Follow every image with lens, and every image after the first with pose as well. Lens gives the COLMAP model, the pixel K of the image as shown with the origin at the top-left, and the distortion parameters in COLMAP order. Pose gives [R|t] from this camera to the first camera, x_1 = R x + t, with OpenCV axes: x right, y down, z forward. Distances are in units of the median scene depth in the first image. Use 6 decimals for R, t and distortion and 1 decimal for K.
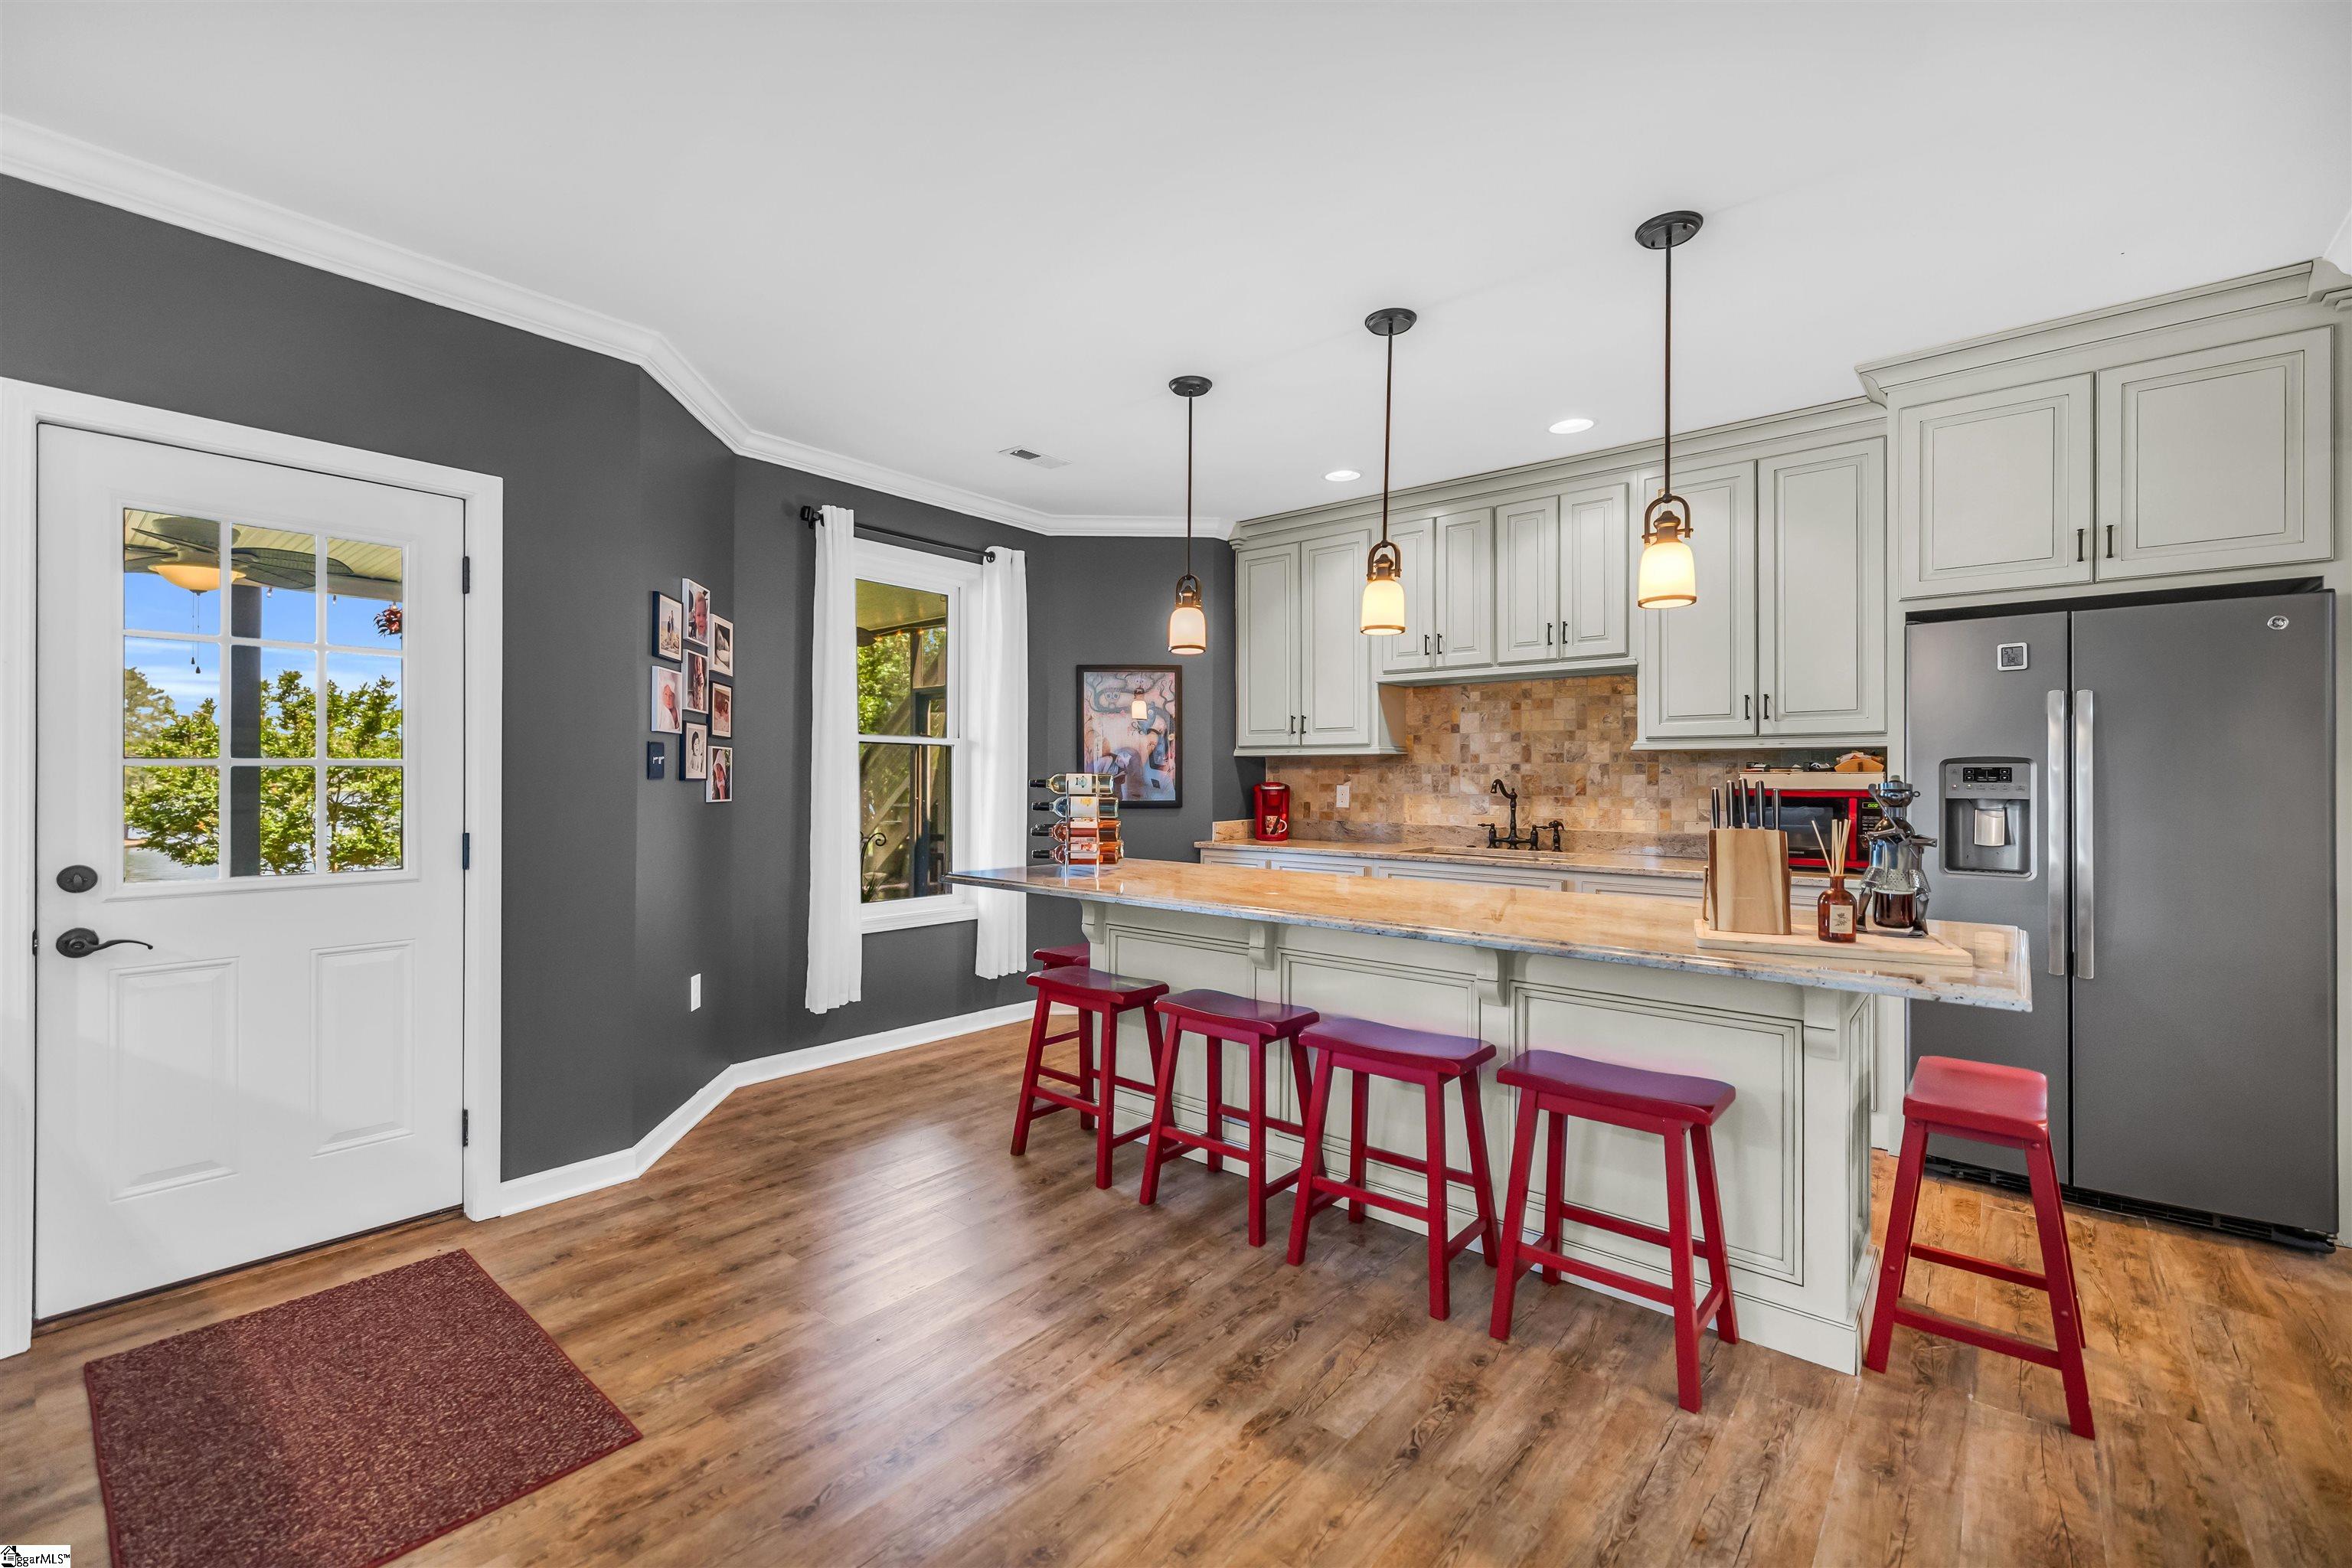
lens RADIAL K [[994.2, 0, 1169.6], [0, 994.2, 775.7], [0, 0, 1]] dist [0.005422, -0.001808]
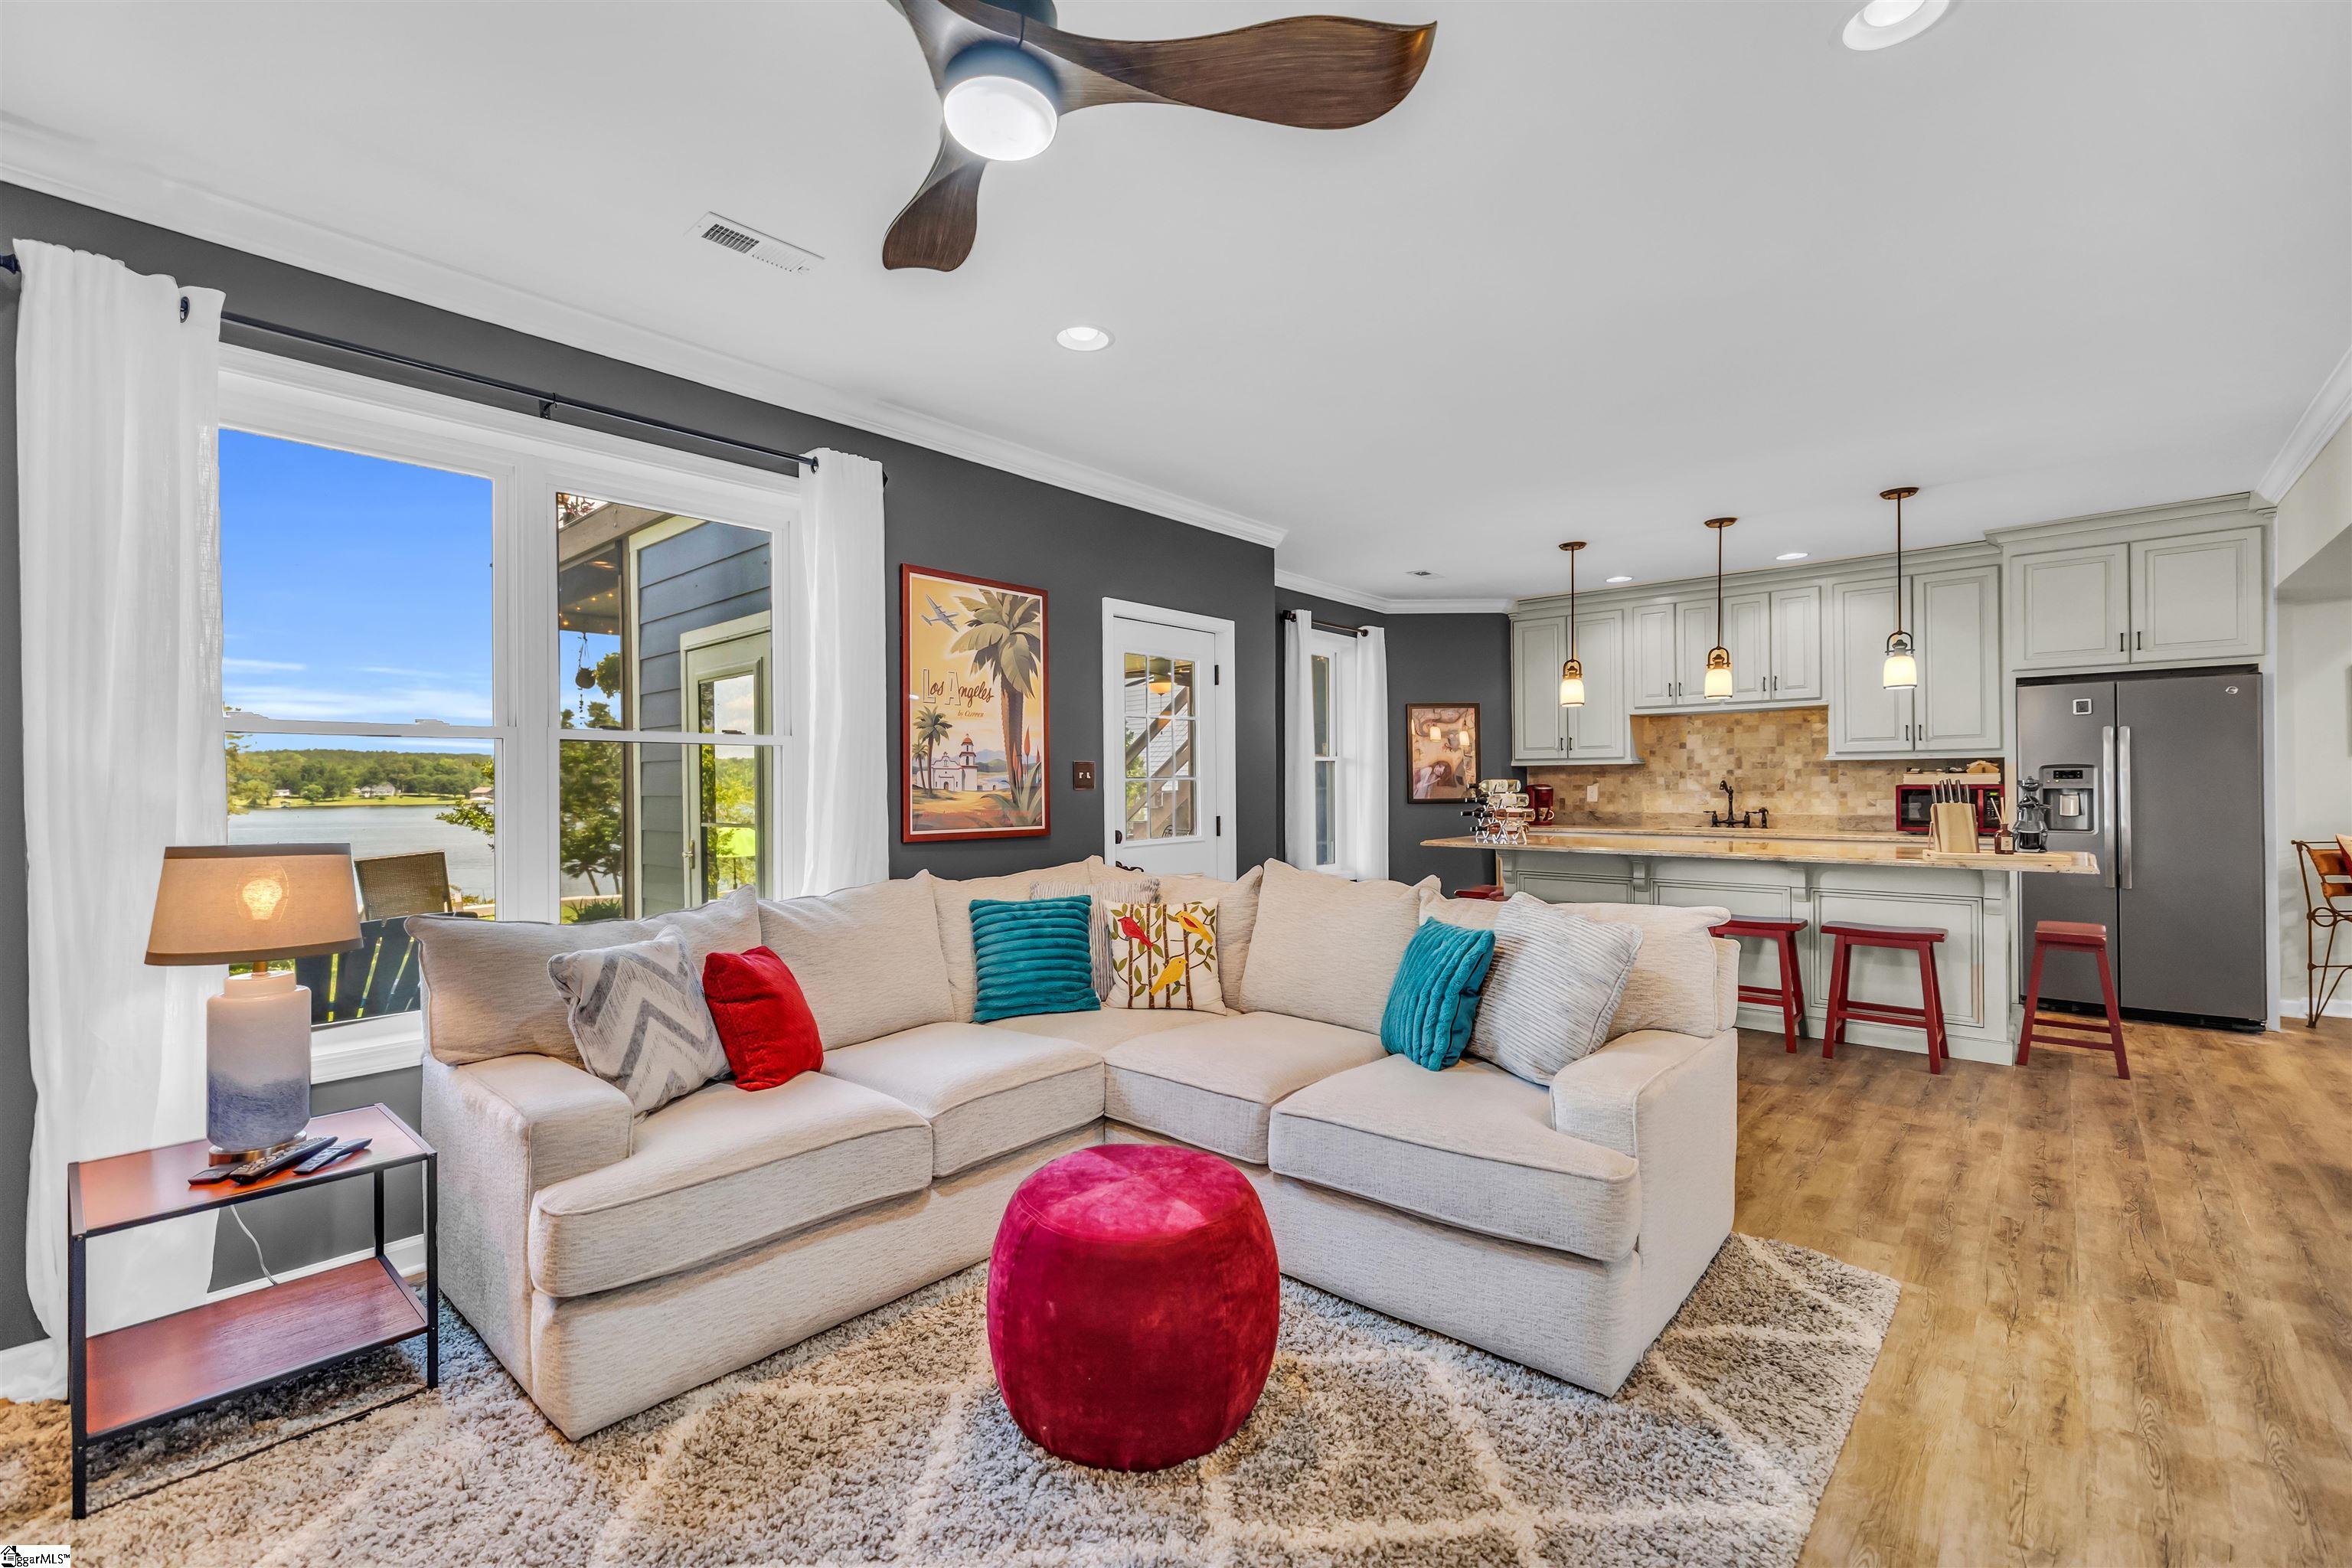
lens RADIAL K [[994.2, 0, 1171.3], [0, 994.2, 781.7], [0, 0, 1]] dist [0.005422, -0.001808]
pose [[0.999572, -0.010221, -0.027427, -0.585431], [0.010241, 0.999947, 0.000601, -0.004675], [0.027419, -0.000882, 0.999624, -0.657576]]
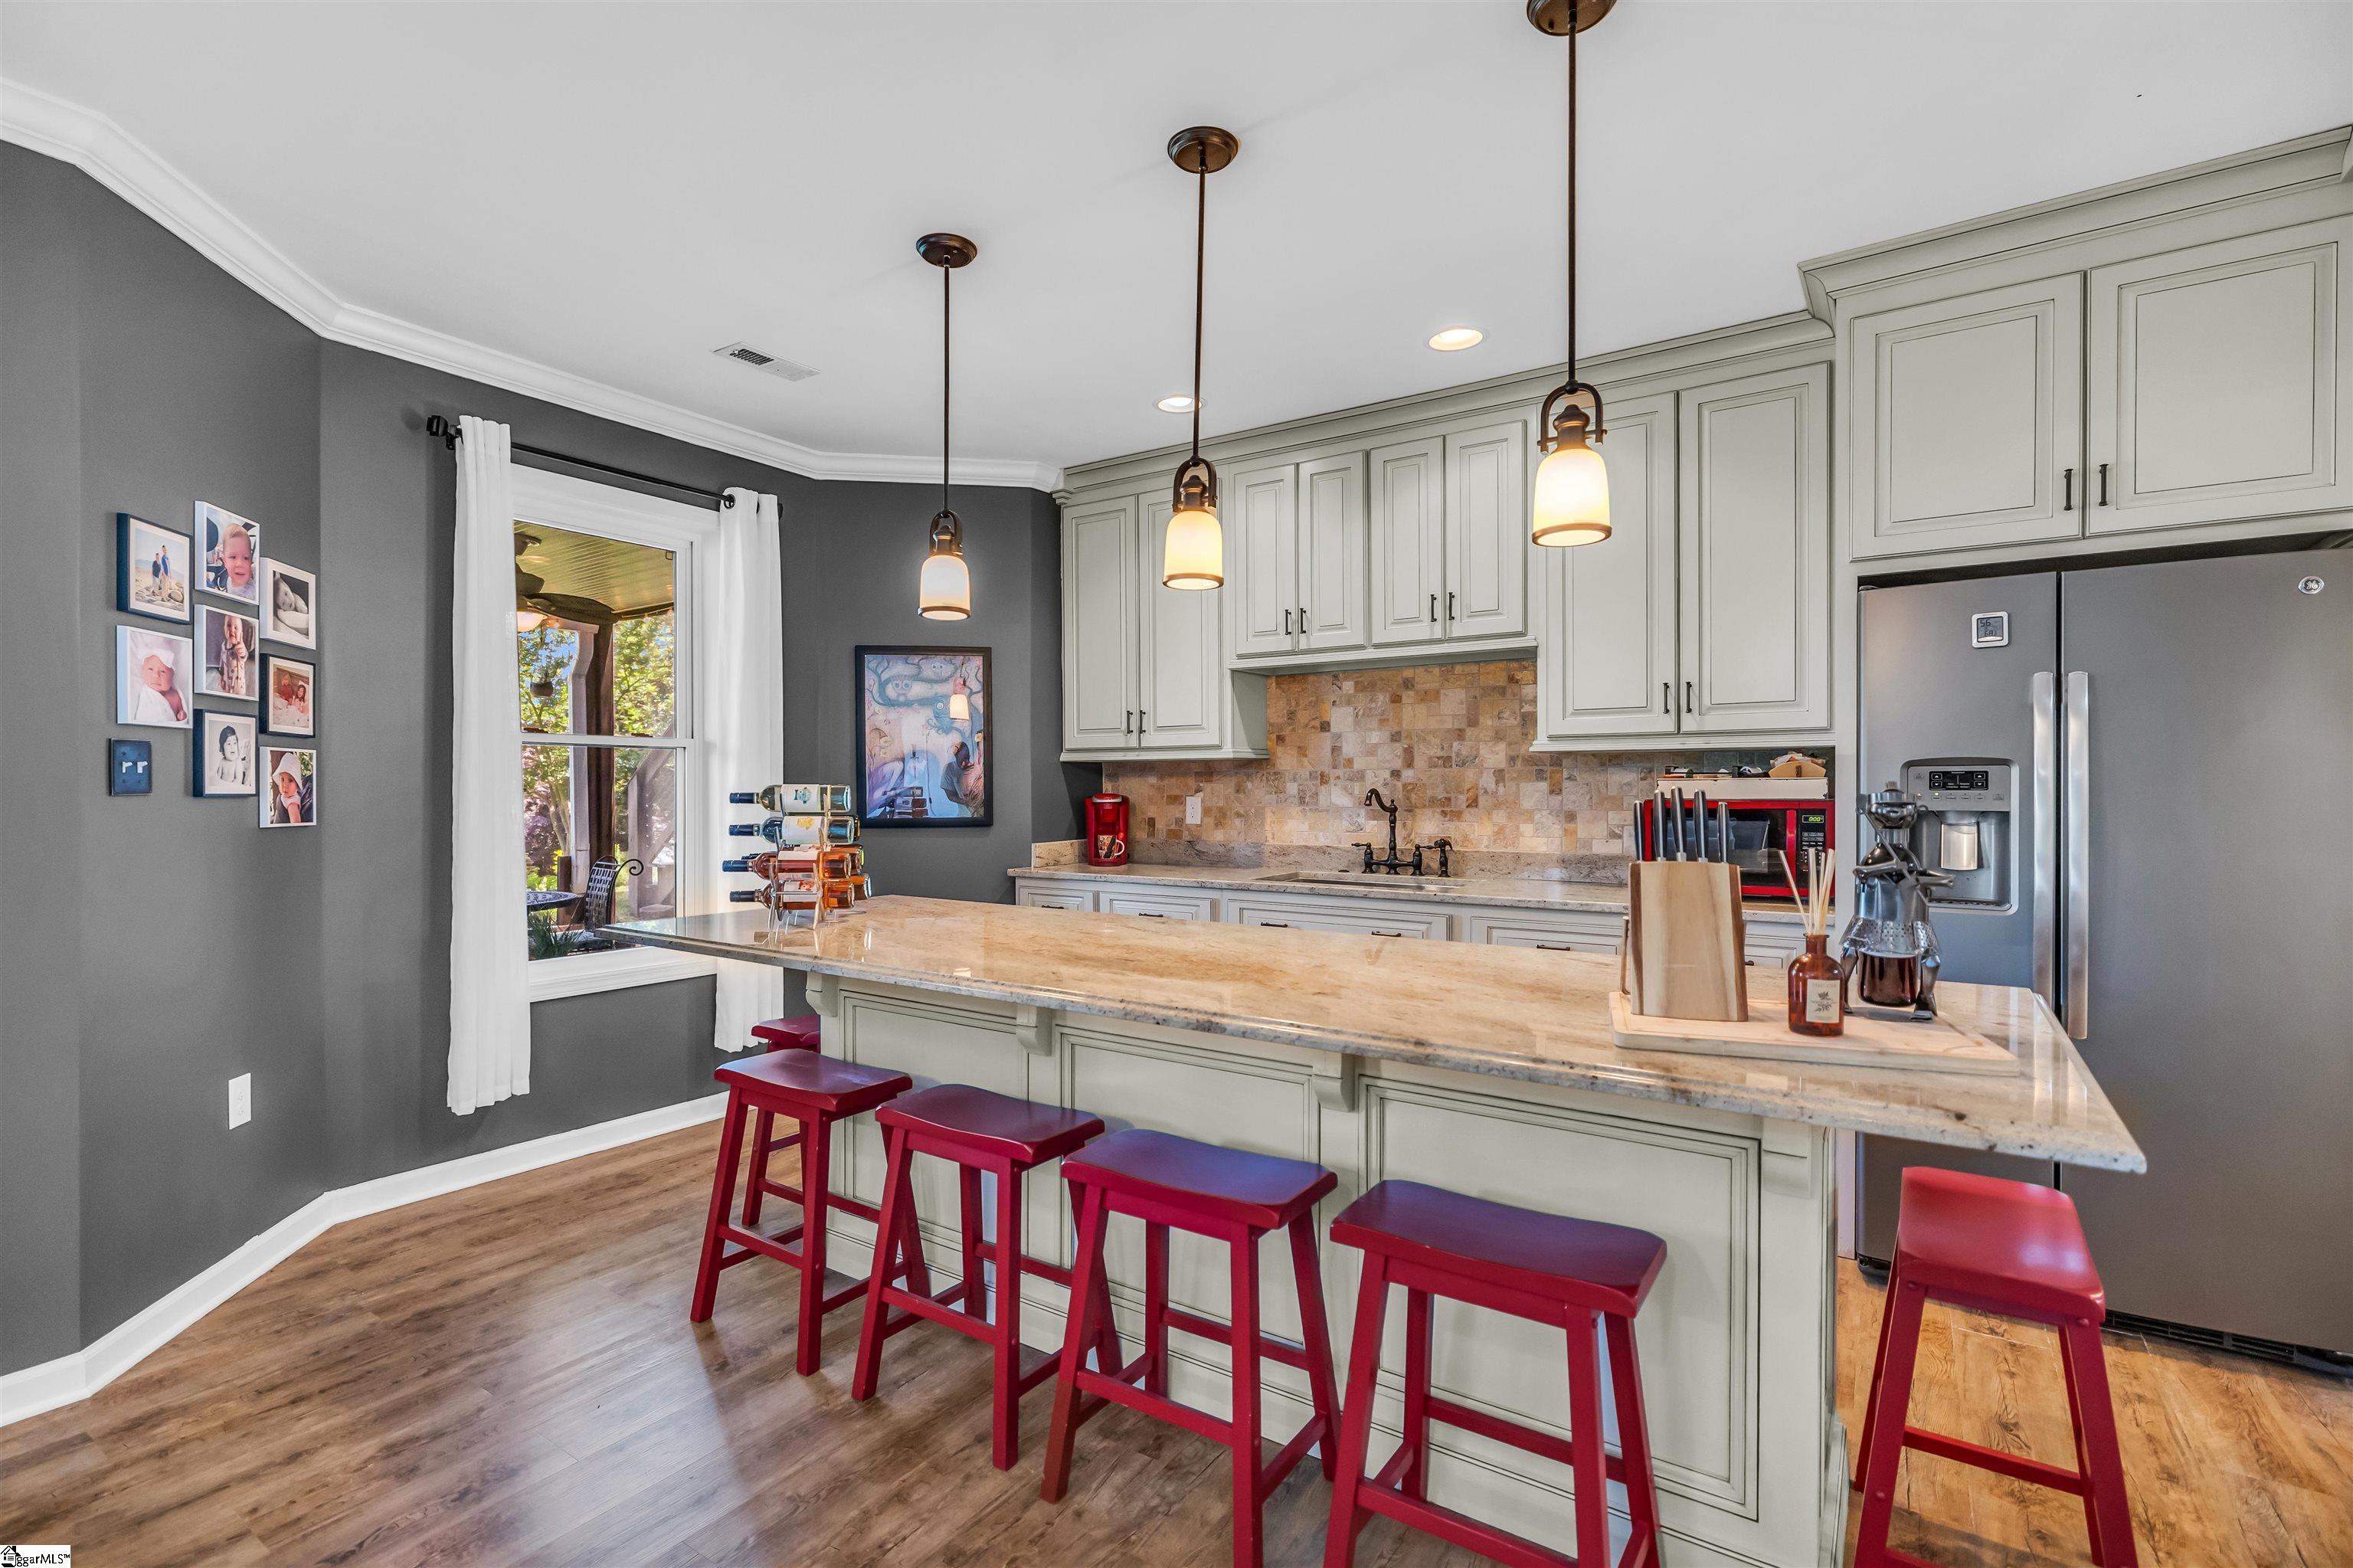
lens RADIAL K [[1075.6, 0, 1172.7], [0, 1075.6, 799.6], [0, 0, 1]] dist [-0.004540, 0.001416]
pose [[0.994242, -0.006334, 0.106975, 0.095105], [0.004901, 0.999895, 0.013655, -0.000323], [-0.107050, -0.013052, 0.994168, 0.189584]]
